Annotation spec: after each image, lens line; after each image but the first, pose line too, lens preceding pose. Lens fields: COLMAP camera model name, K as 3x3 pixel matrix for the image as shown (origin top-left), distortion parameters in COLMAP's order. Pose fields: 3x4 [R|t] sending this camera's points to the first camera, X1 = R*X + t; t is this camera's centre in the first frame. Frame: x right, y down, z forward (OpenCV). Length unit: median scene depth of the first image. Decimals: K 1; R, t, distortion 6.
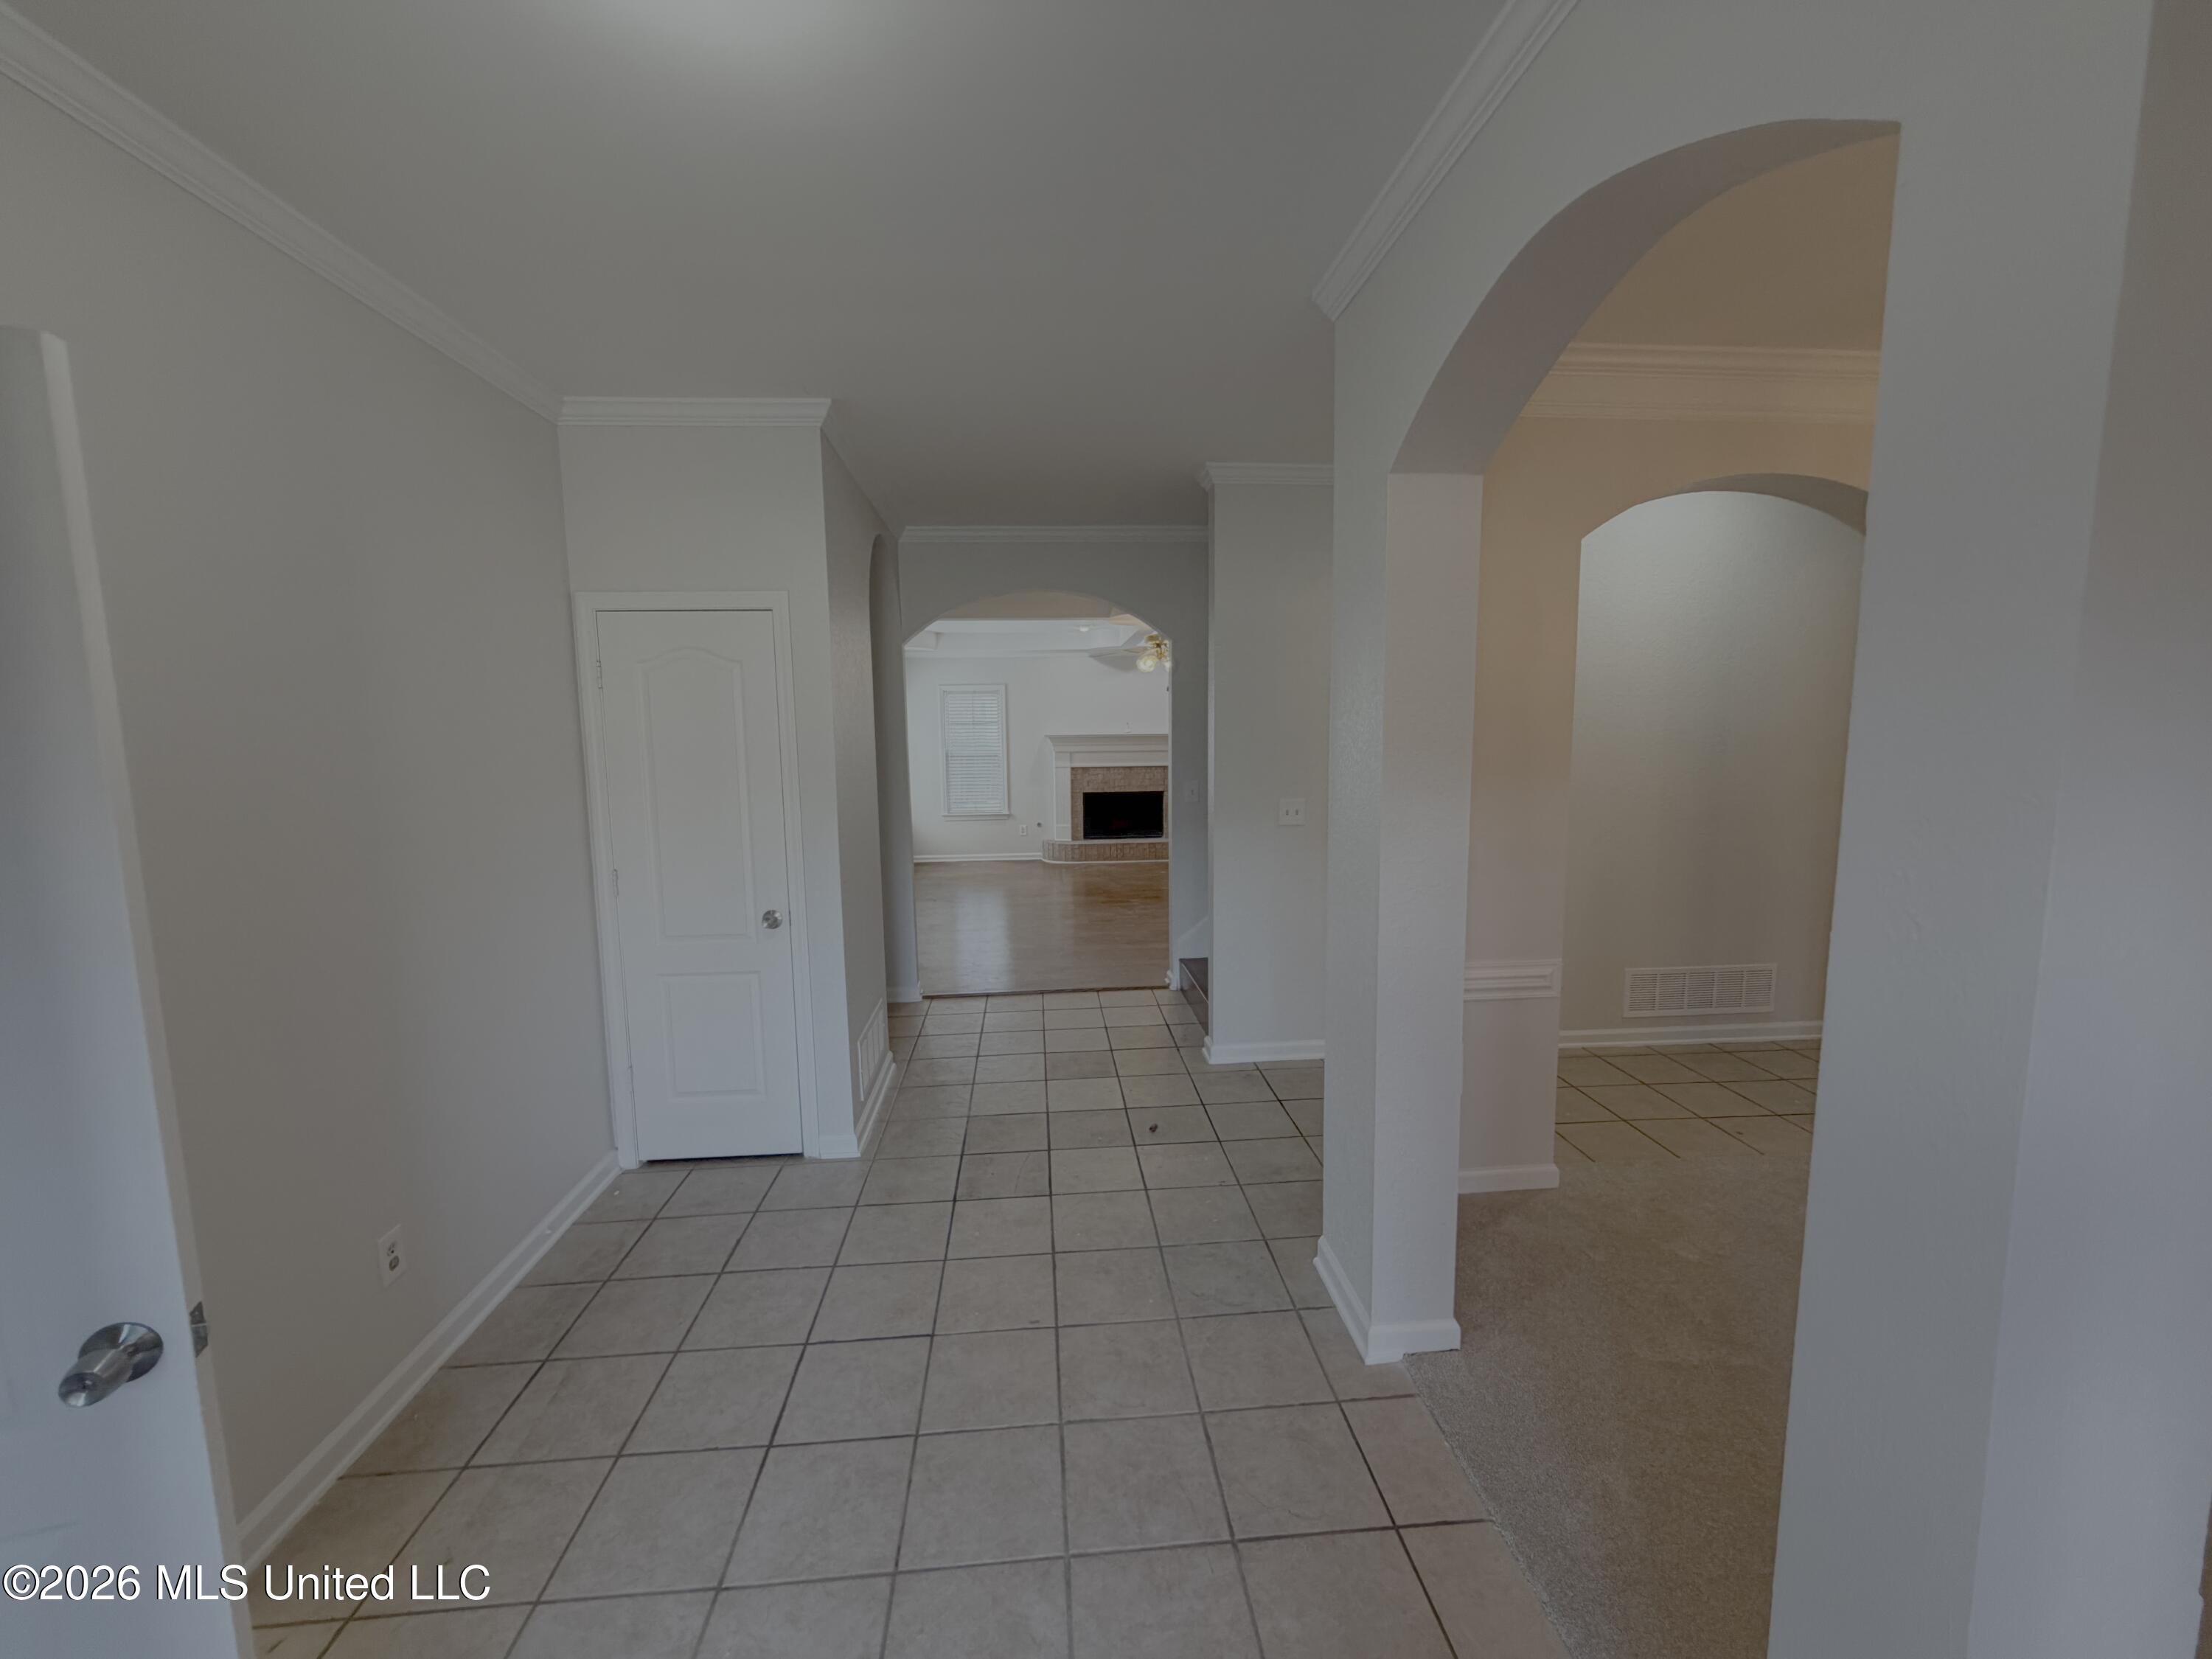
lens RADIAL K [[878.6, 0, 1097.3], [0, 878.6, 831.9], [0, 0, 1]] dist [0.001838, -0.000373]
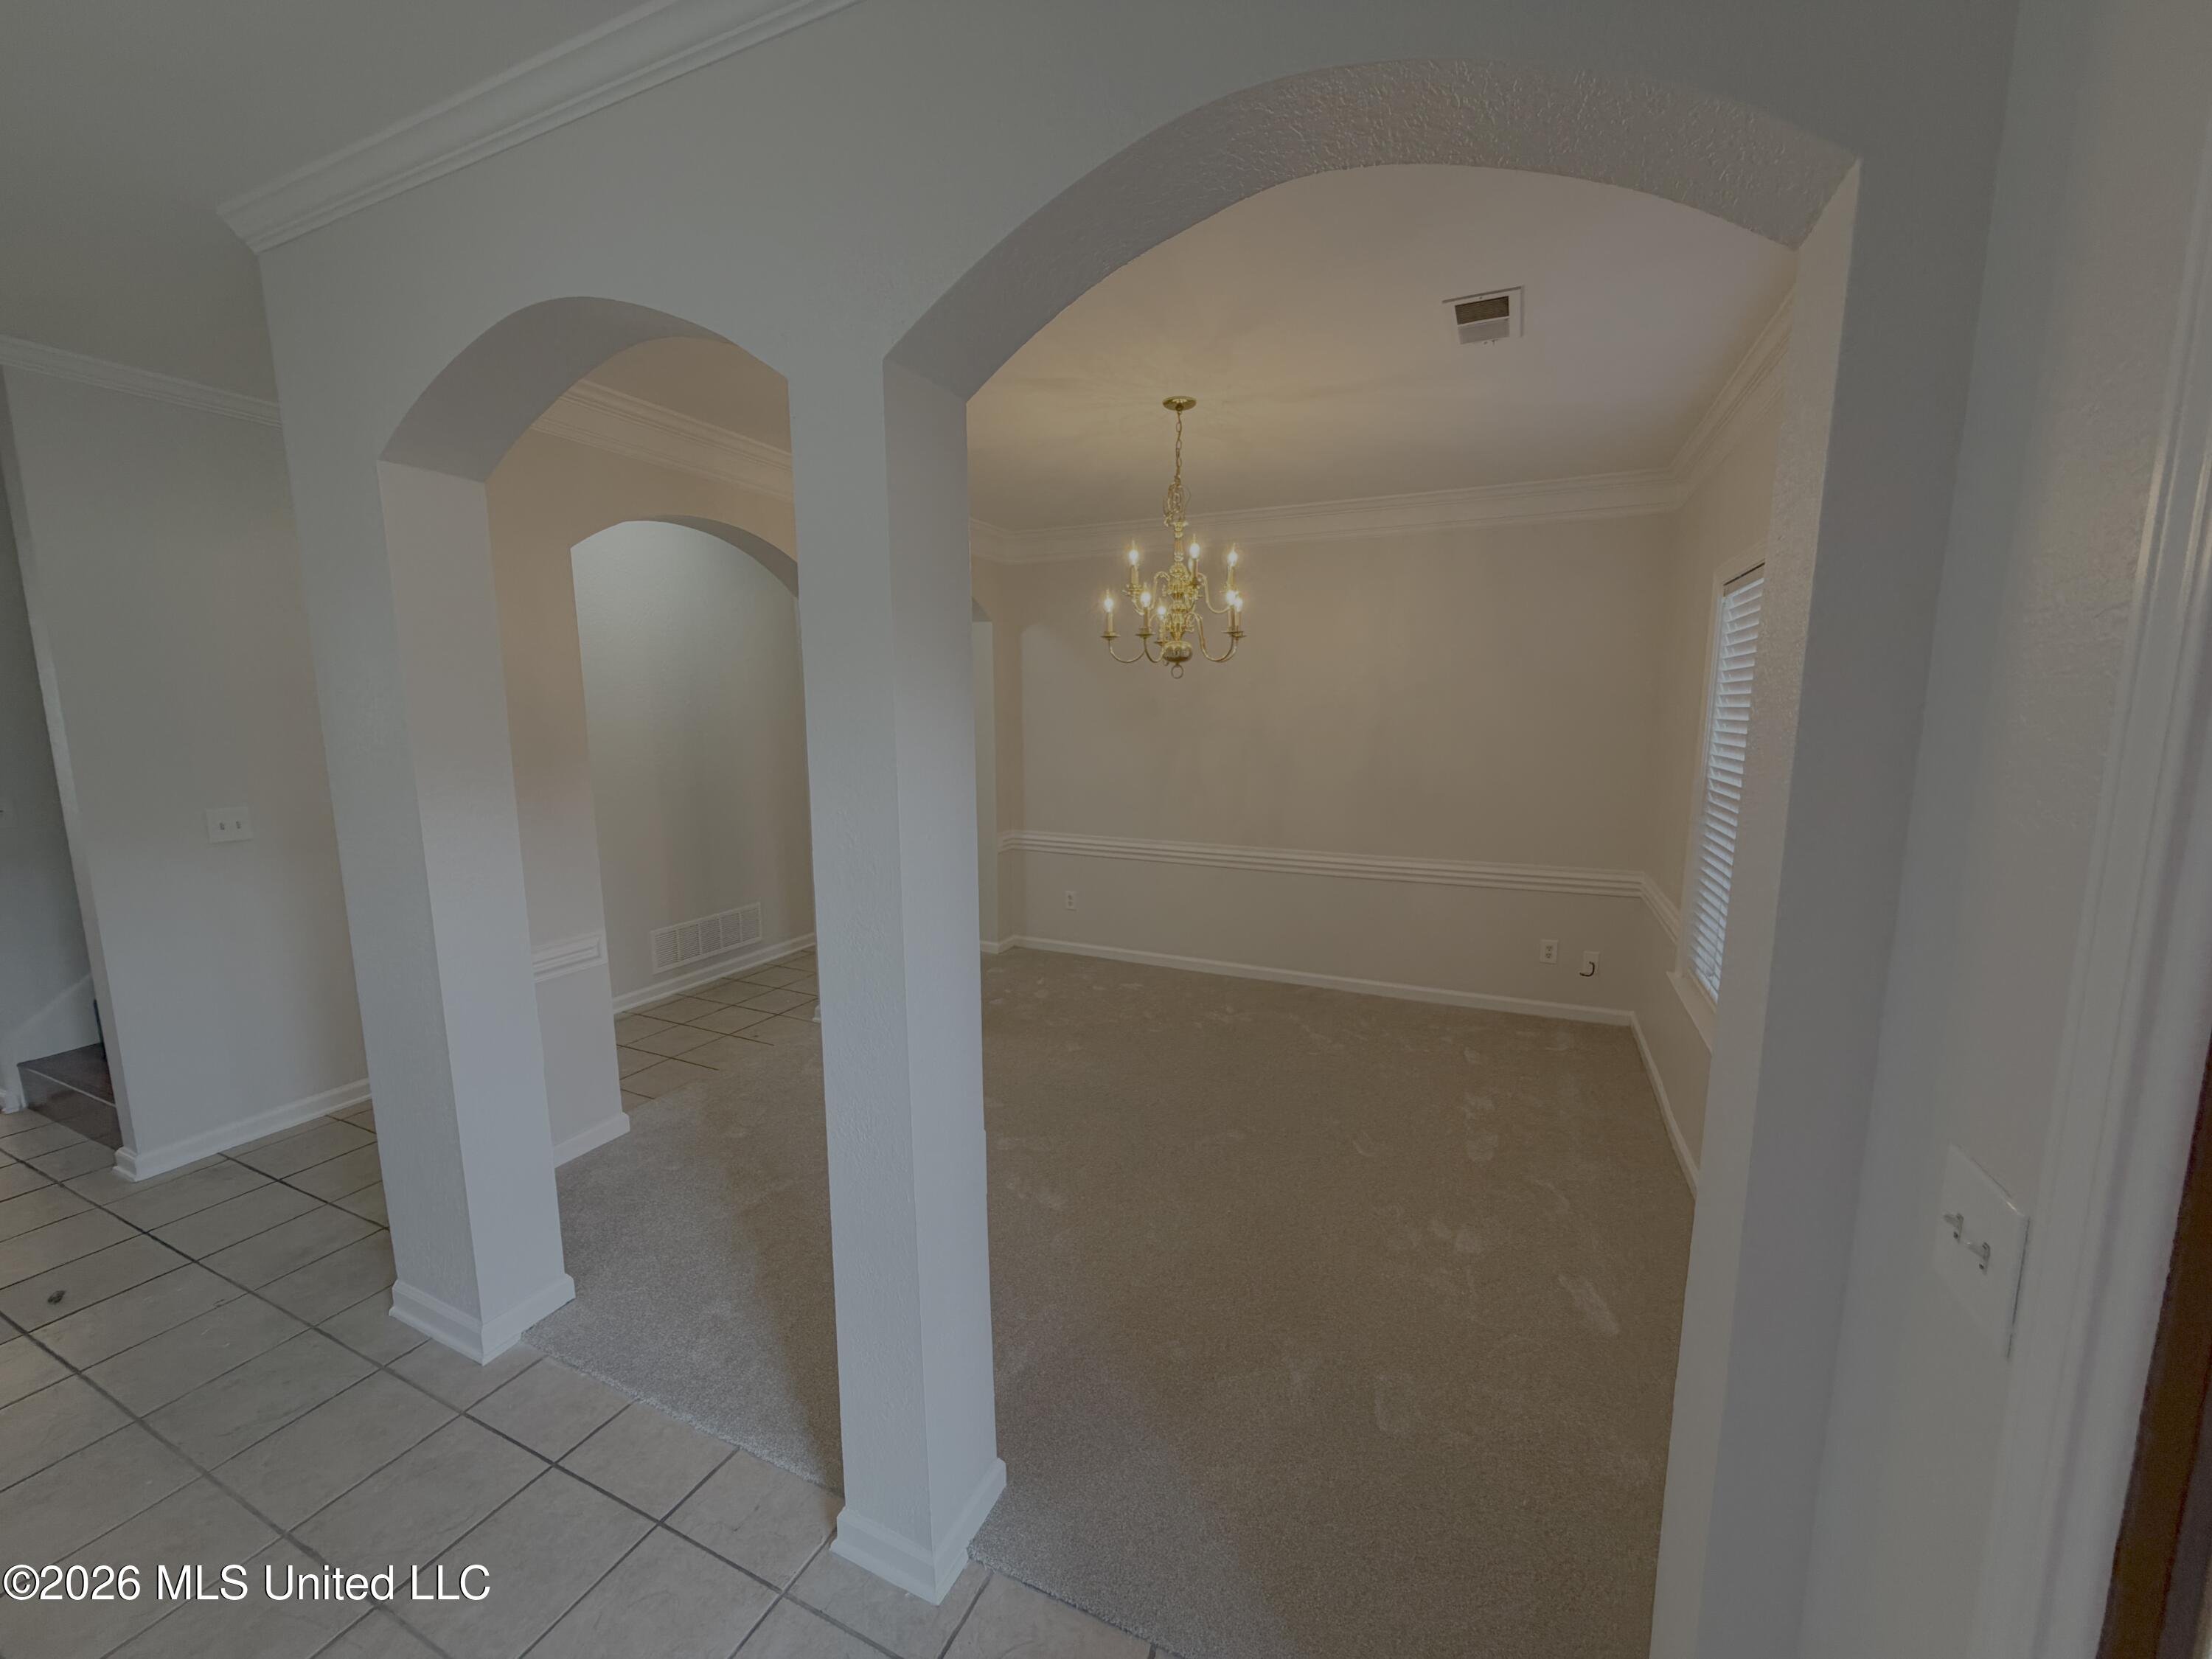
lens RADIAL K [[882.5, 0, 1103.2], [0, 882.5, 810.2], [0, 0, 1]] dist [0.001093, 0.000002]
pose [[0.489655, -0.094464, 0.866784, -0.117326], [0.096946, 0.993848, 0.053546, -0.005328], [-0.866510, 0.057813, 0.495800, -0.106280]]
